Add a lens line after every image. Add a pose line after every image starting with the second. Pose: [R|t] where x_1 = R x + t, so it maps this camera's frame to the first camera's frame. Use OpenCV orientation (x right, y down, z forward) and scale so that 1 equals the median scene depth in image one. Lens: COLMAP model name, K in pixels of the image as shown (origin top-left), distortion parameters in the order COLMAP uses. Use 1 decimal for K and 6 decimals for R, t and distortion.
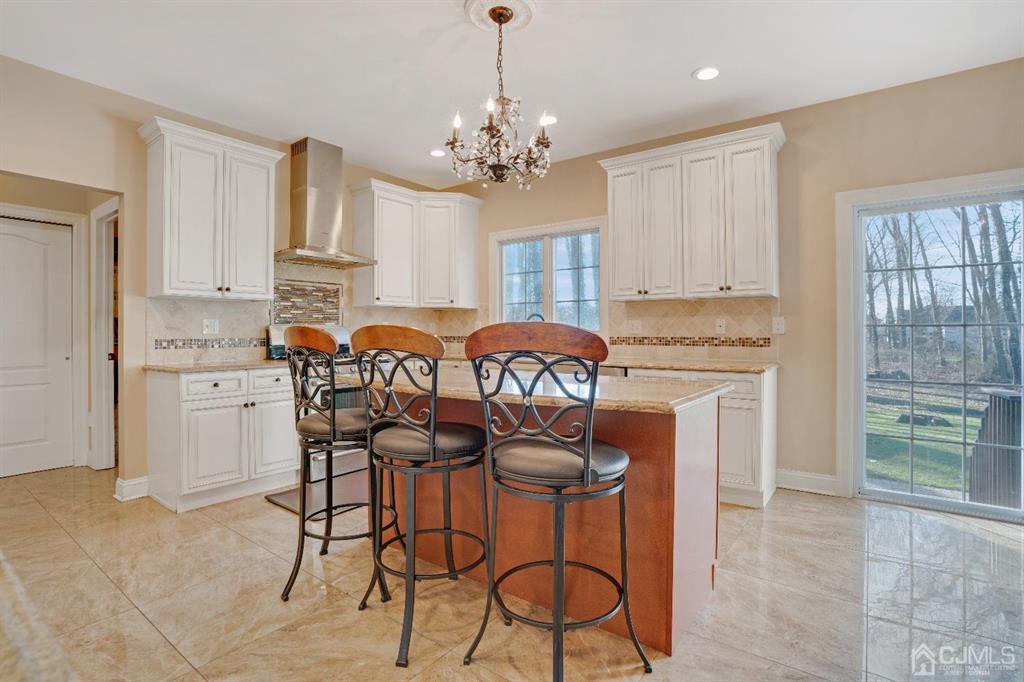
lens RADIAL K [[493.3, 0, 518.7], [0, 493.3, 333.9], [0, 0, 1]] dist [-0.030083, 0.000103]
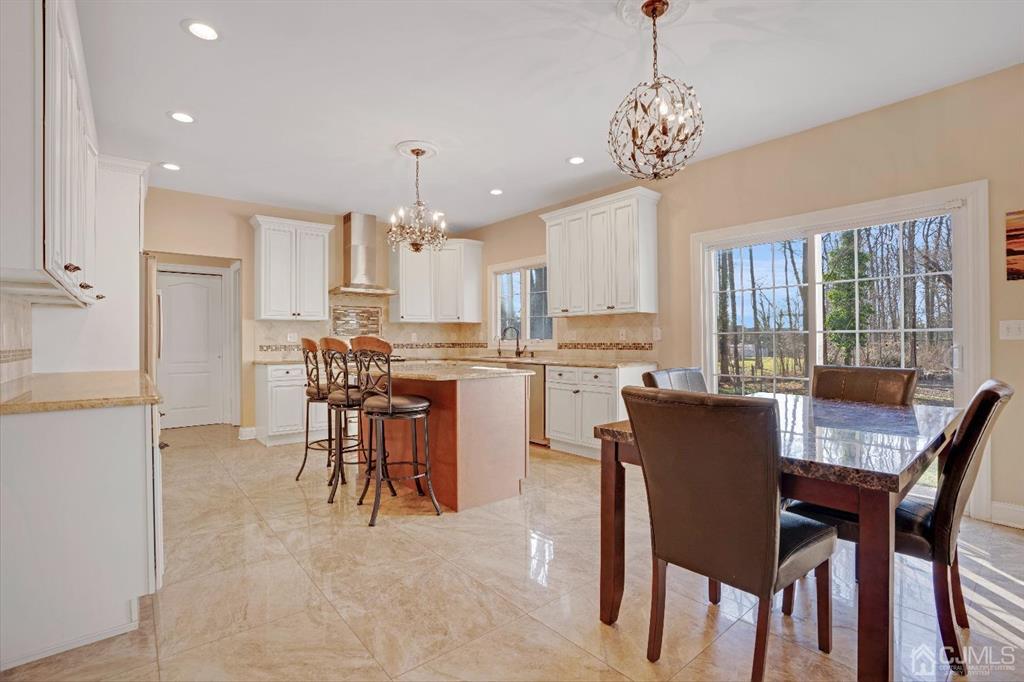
lens RADIAL K [[493.3, 0, 534.3], [0, 493.3, 342.8], [0, 0, 1]] dist [-0.030083, 0.000103]
pose [[0.972714, -0.003691, -0.231980, 0.517358], [0.004598, 0.999984, 0.003369, 0.000456], [0.231964, -0.004344, 0.972715, -0.385359]]
